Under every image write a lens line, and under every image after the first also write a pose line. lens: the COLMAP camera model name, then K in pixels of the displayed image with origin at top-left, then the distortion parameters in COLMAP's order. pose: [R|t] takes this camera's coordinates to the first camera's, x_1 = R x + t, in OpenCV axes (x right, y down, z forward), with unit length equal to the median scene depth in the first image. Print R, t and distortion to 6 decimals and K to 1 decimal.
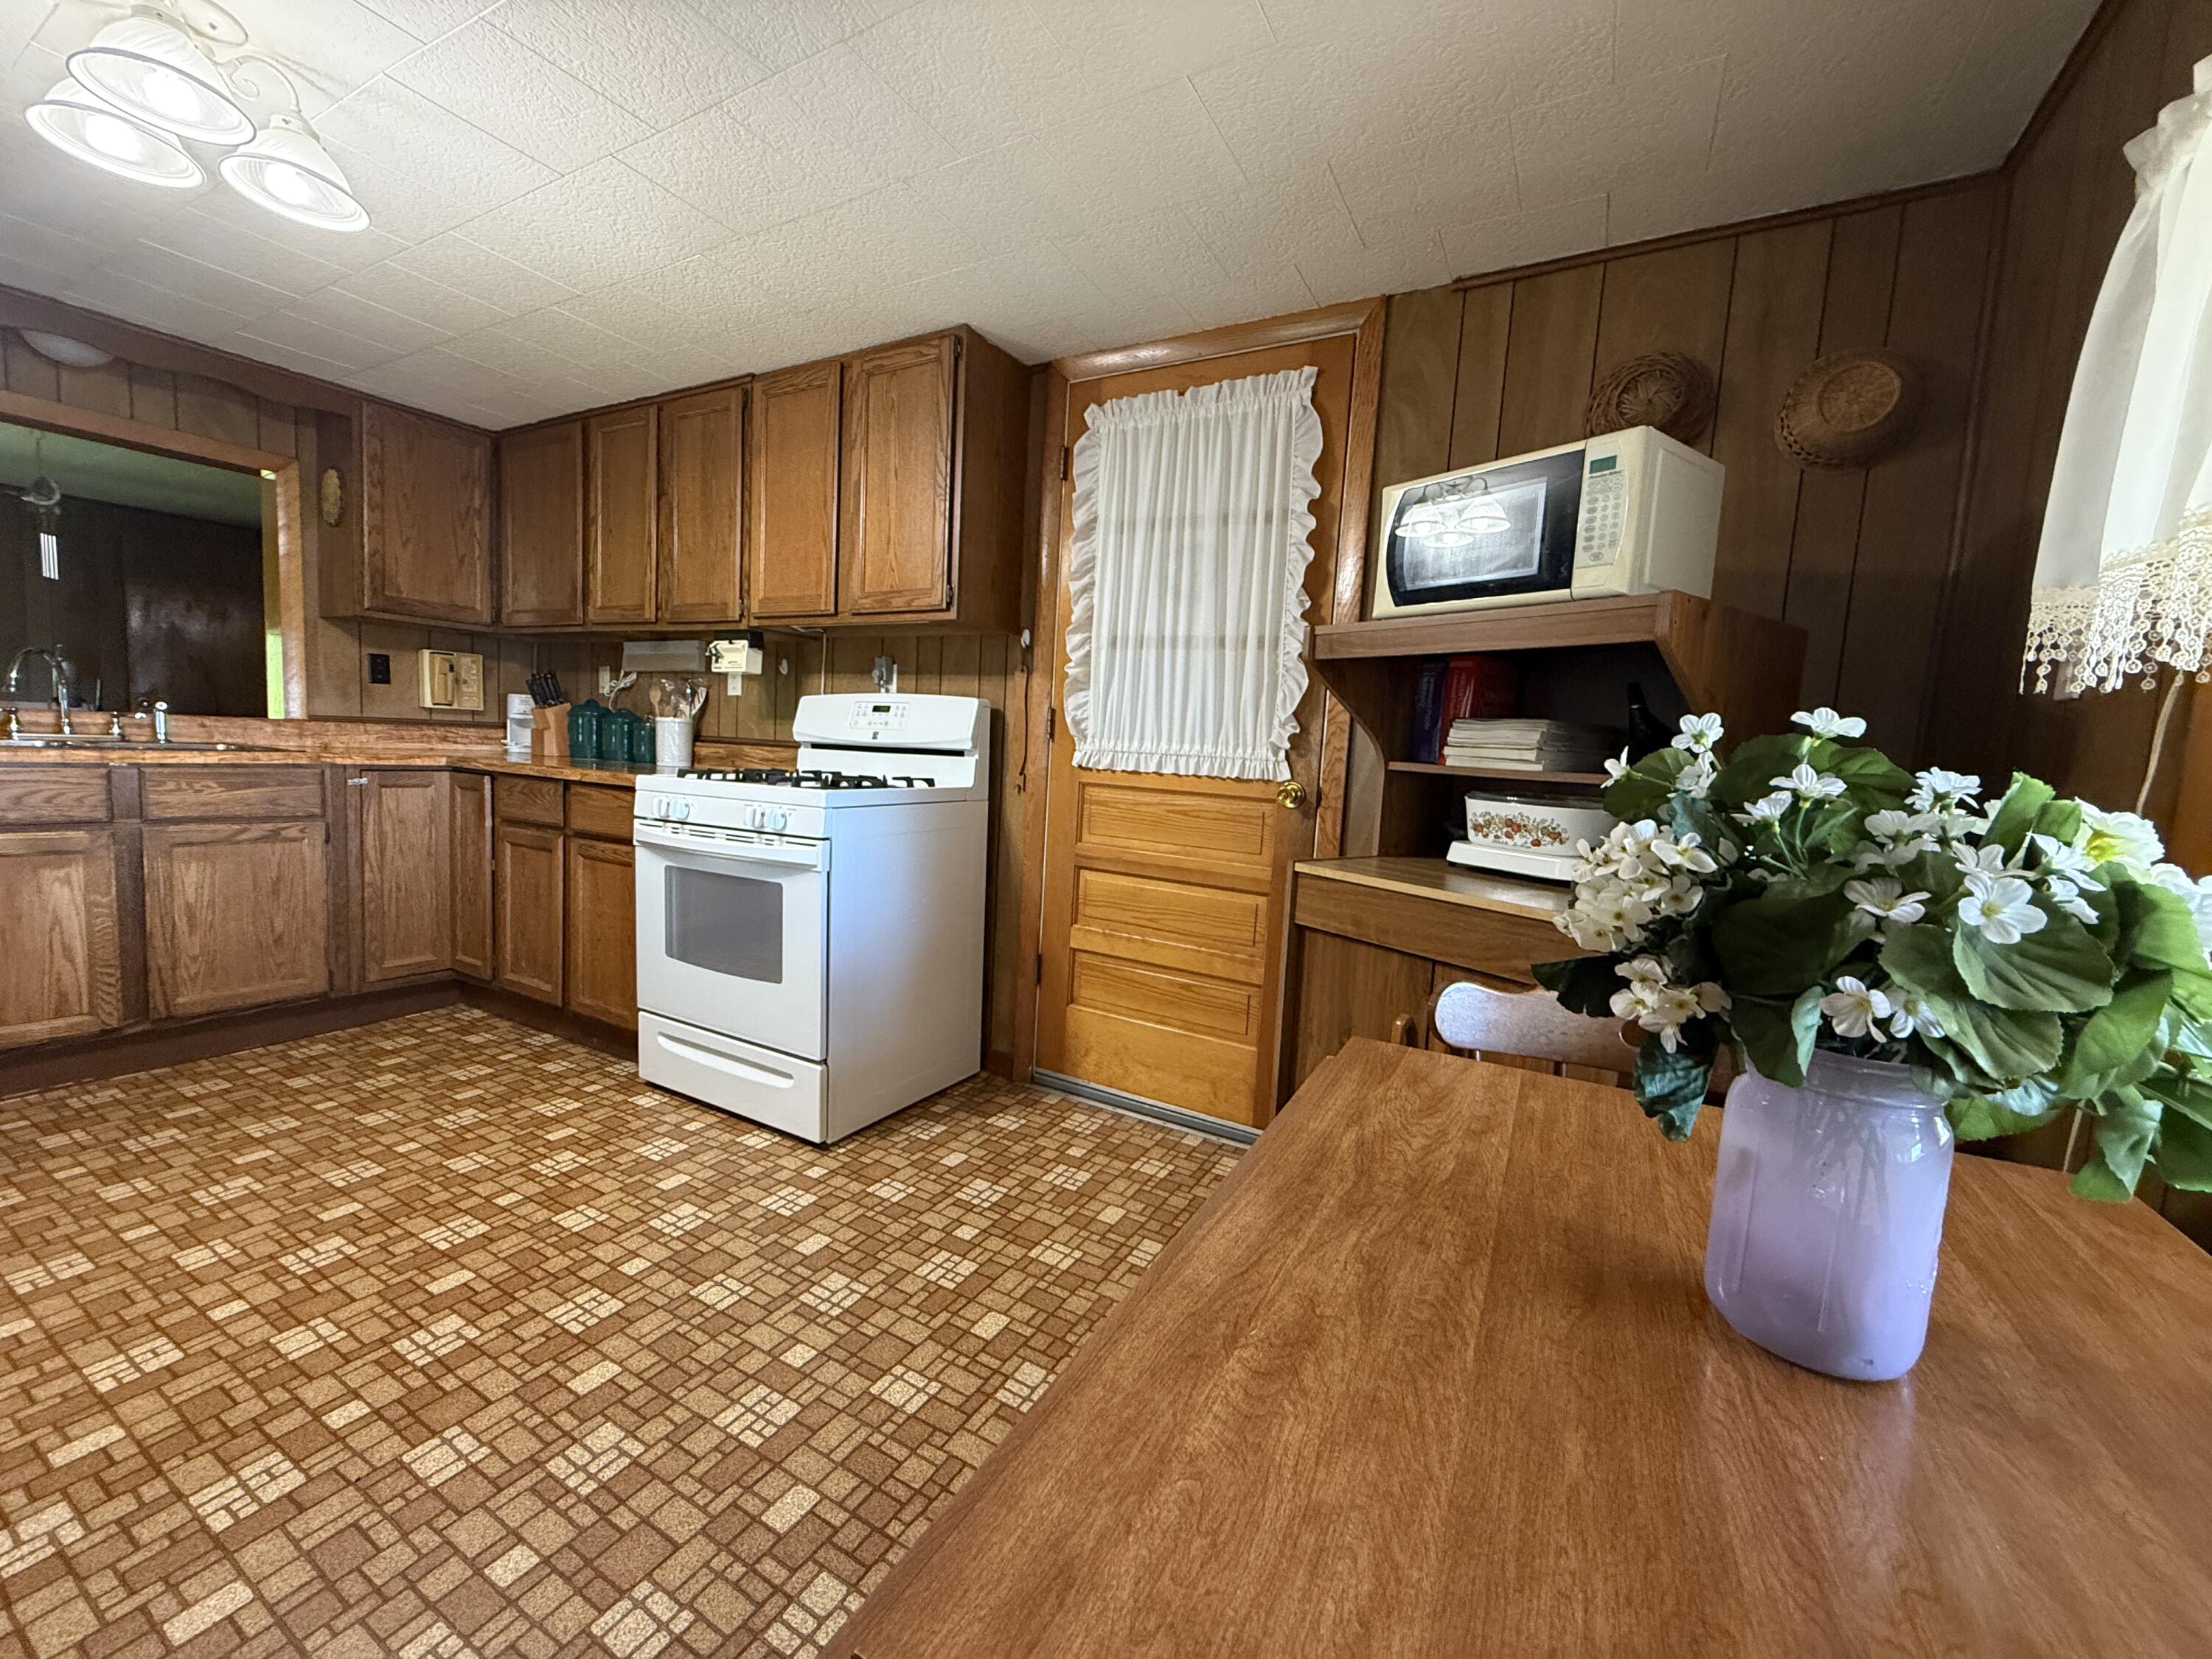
lens RADIAL K [[883.3, 0, 1111.4], [0, 883.3, 839.4], [0, 0, 1]] dist [0.000639, 0.000357]
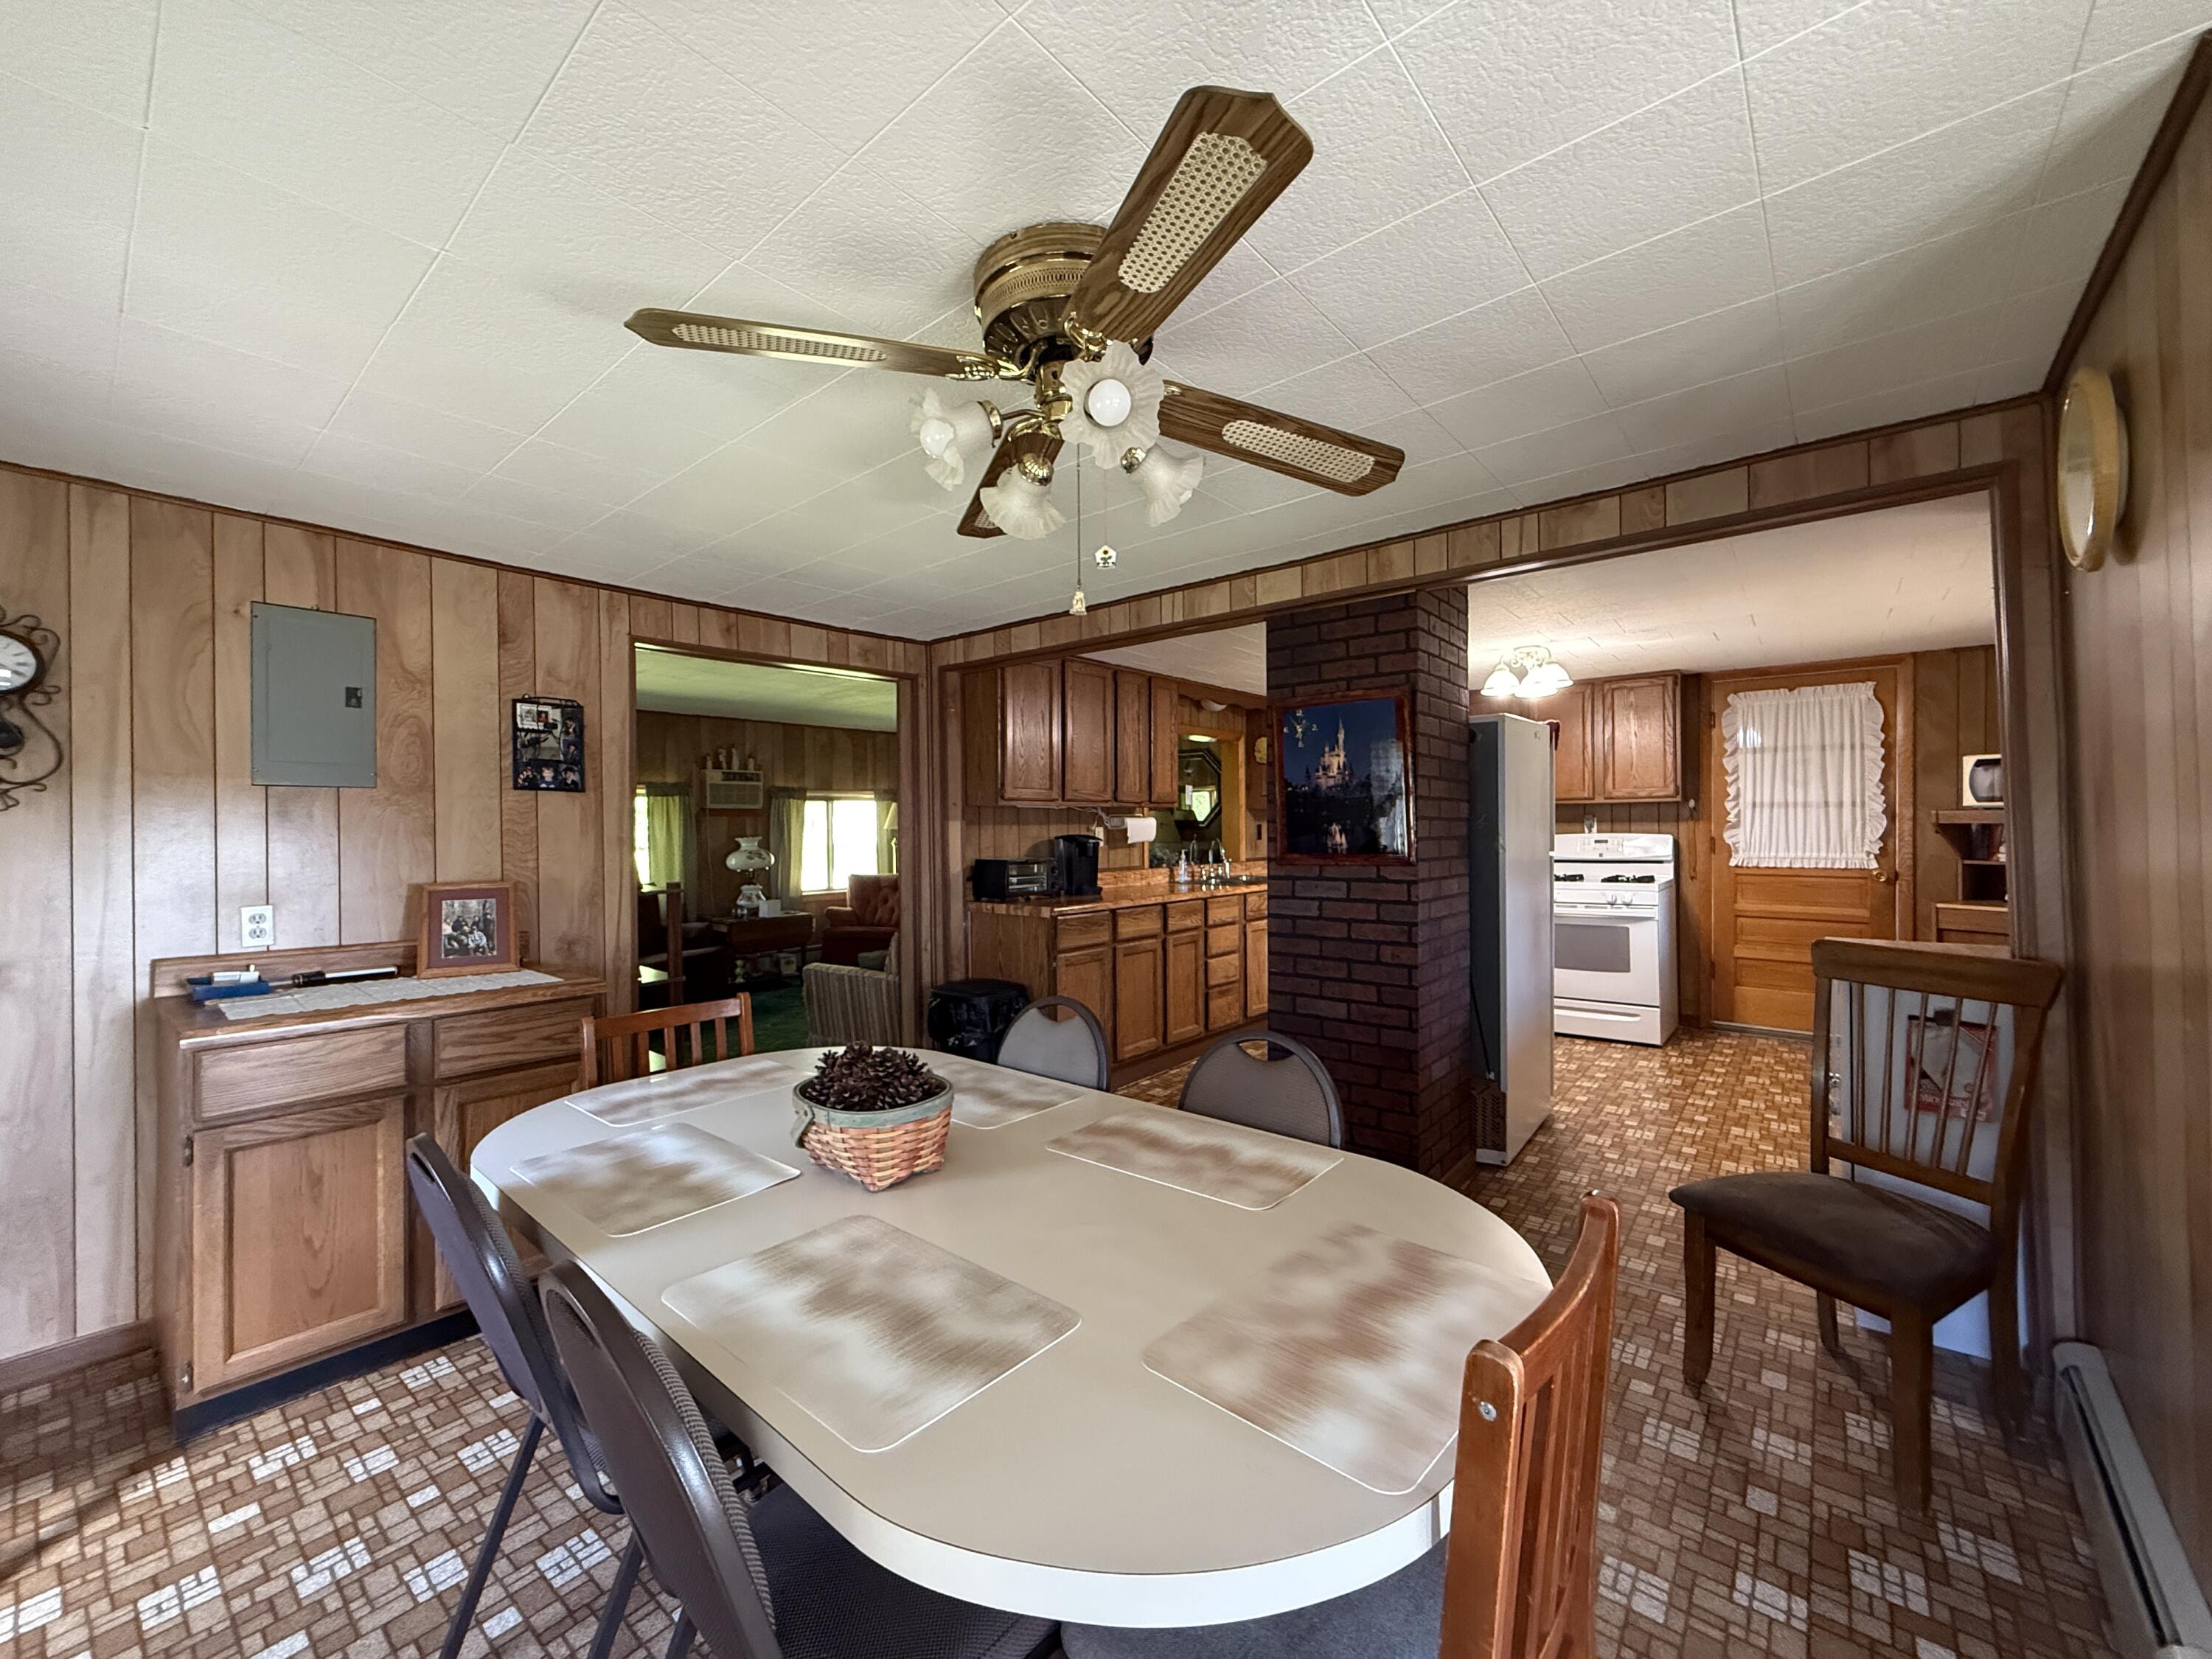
lens RADIAL K [[883.3, 0, 1099.9], [0, 883.3, 824.1], [0, 0, 1]] dist [0.000639, 0.000357]
pose [[0.981648, -0.062561, -0.180147, -1.130073], [0.043720, 0.993327, -0.106724, -0.026106], [0.185621, 0.096889, 0.977833, -1.295896]]
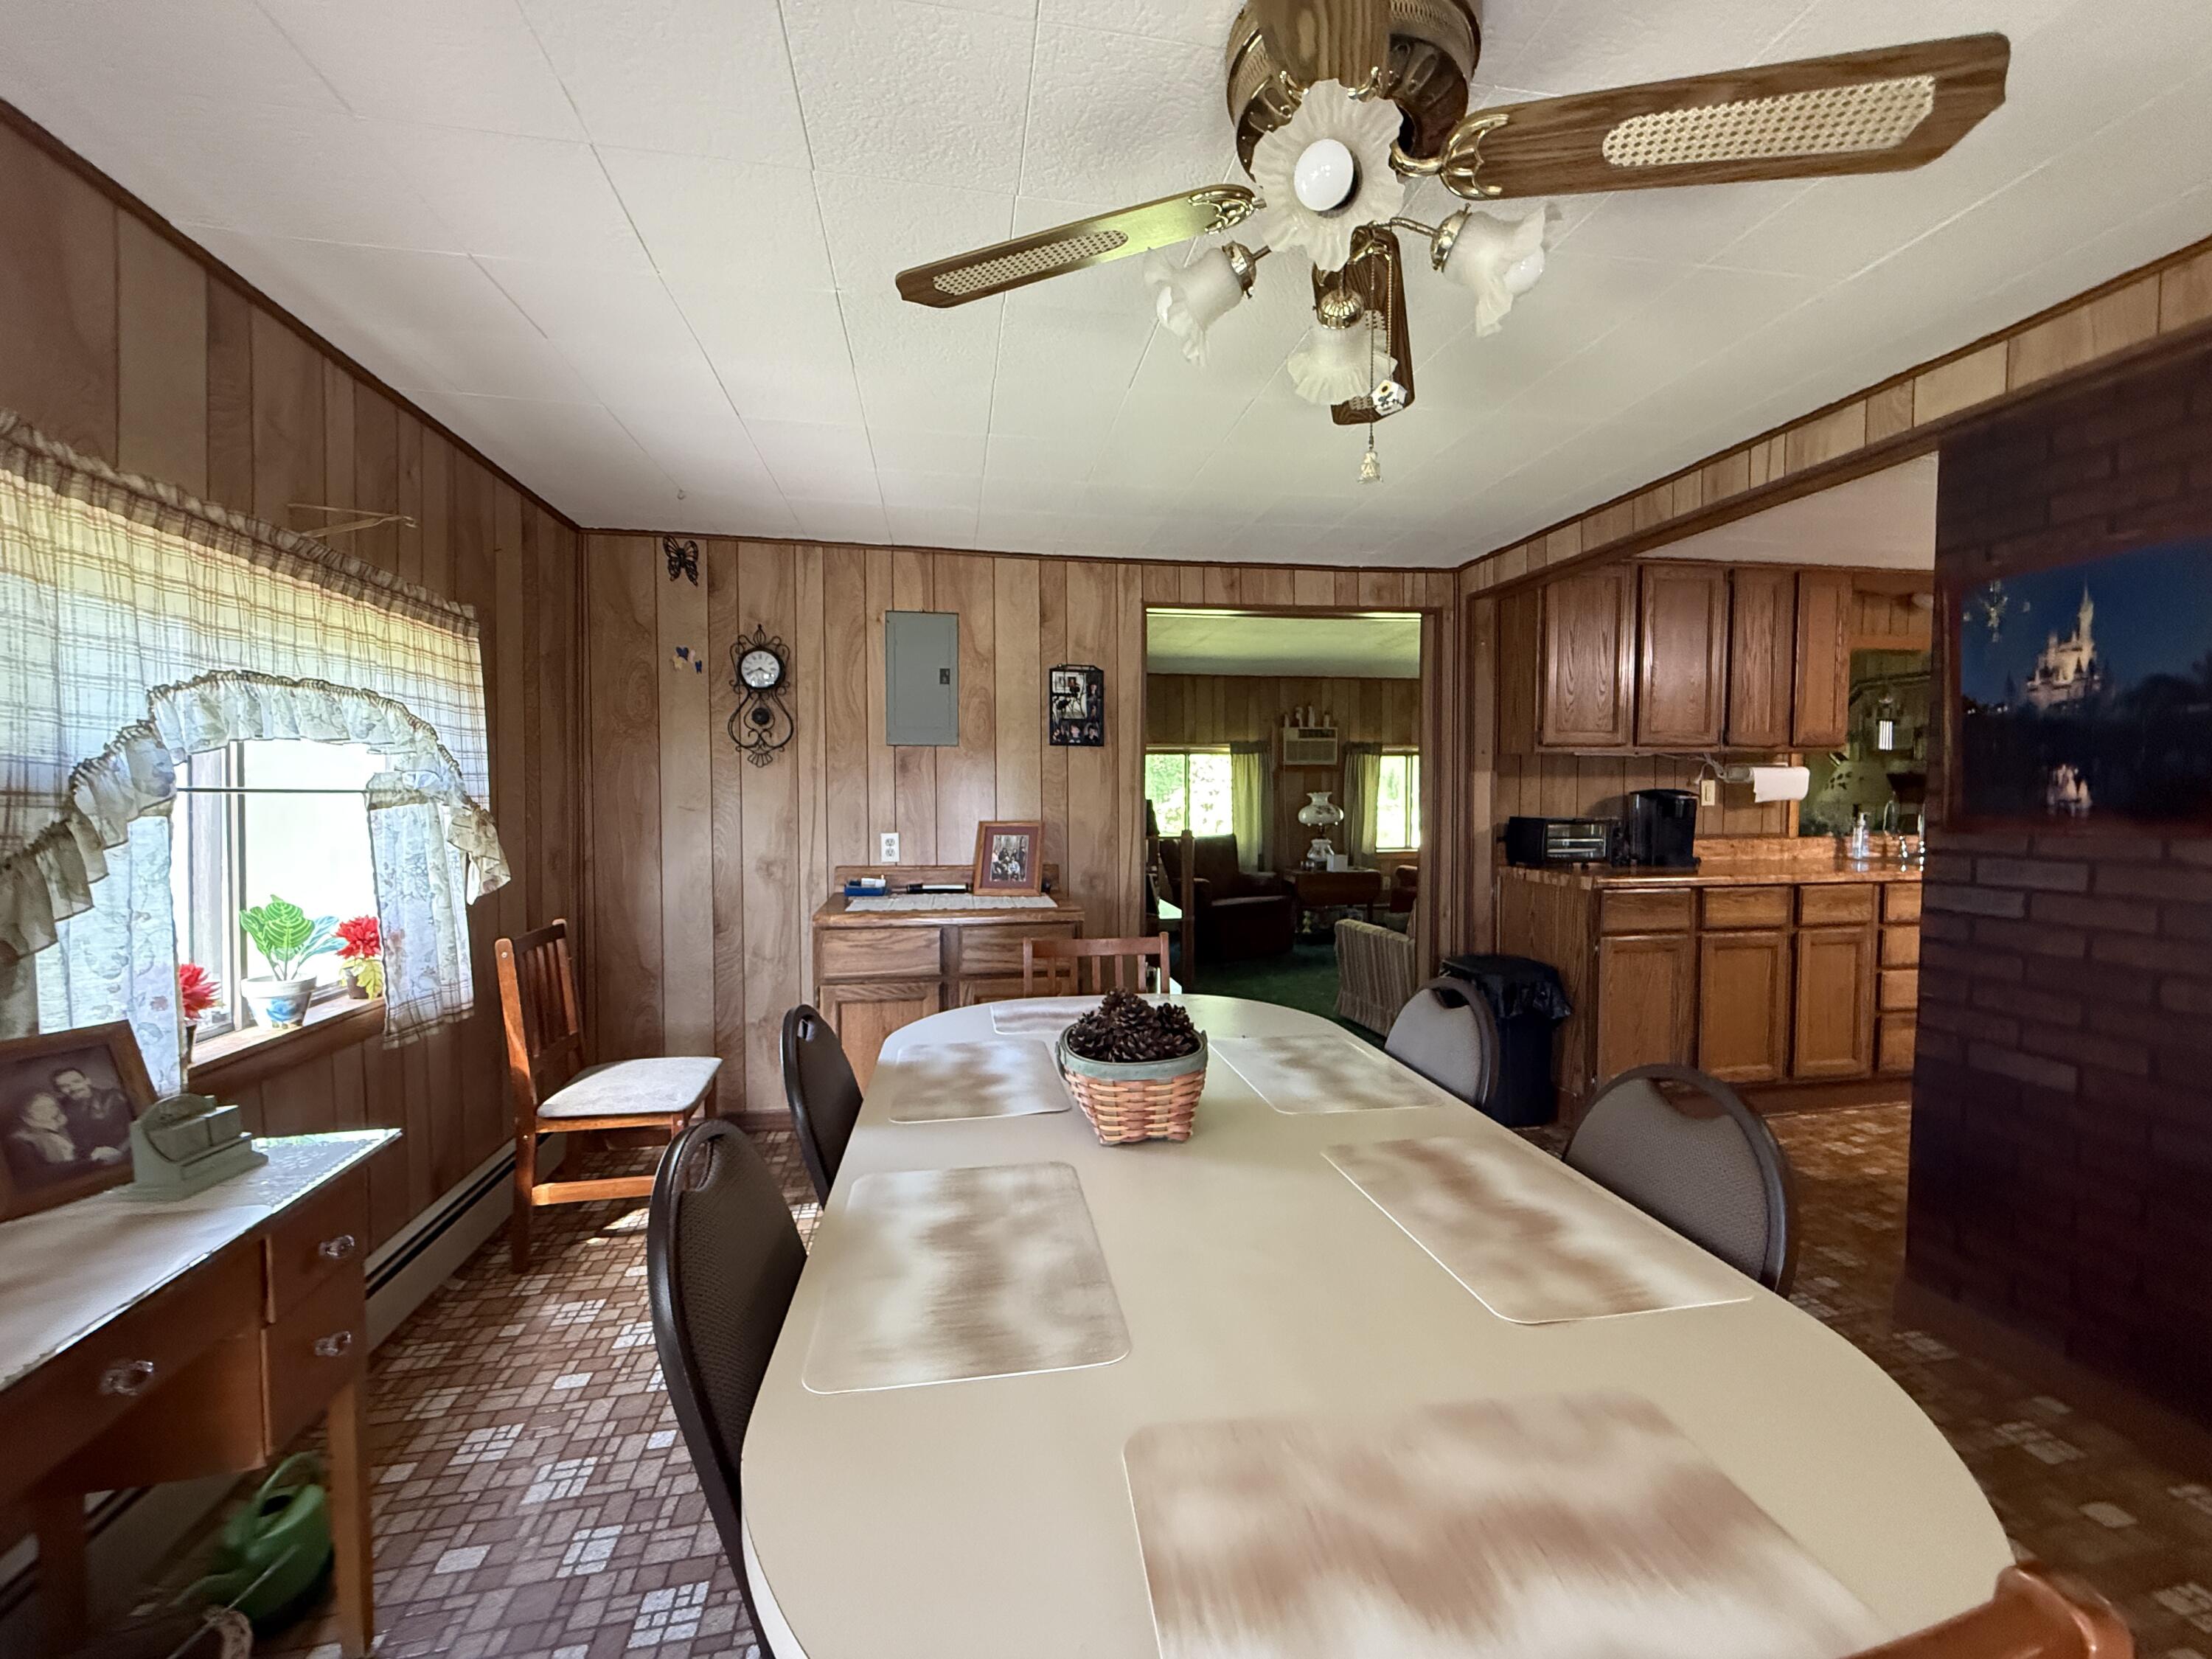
lens RADIAL K [[883.3, 0, 1099.9], [0, 883.3, 825.0], [0, 0, 1]] dist [0.000639, 0.000357]
pose [[0.637093, -0.025560, -0.770363, -0.980456], [-0.036712, 0.997309, -0.063451, -0.019200], [0.769912, 0.068706, 0.634440, -1.113337]]
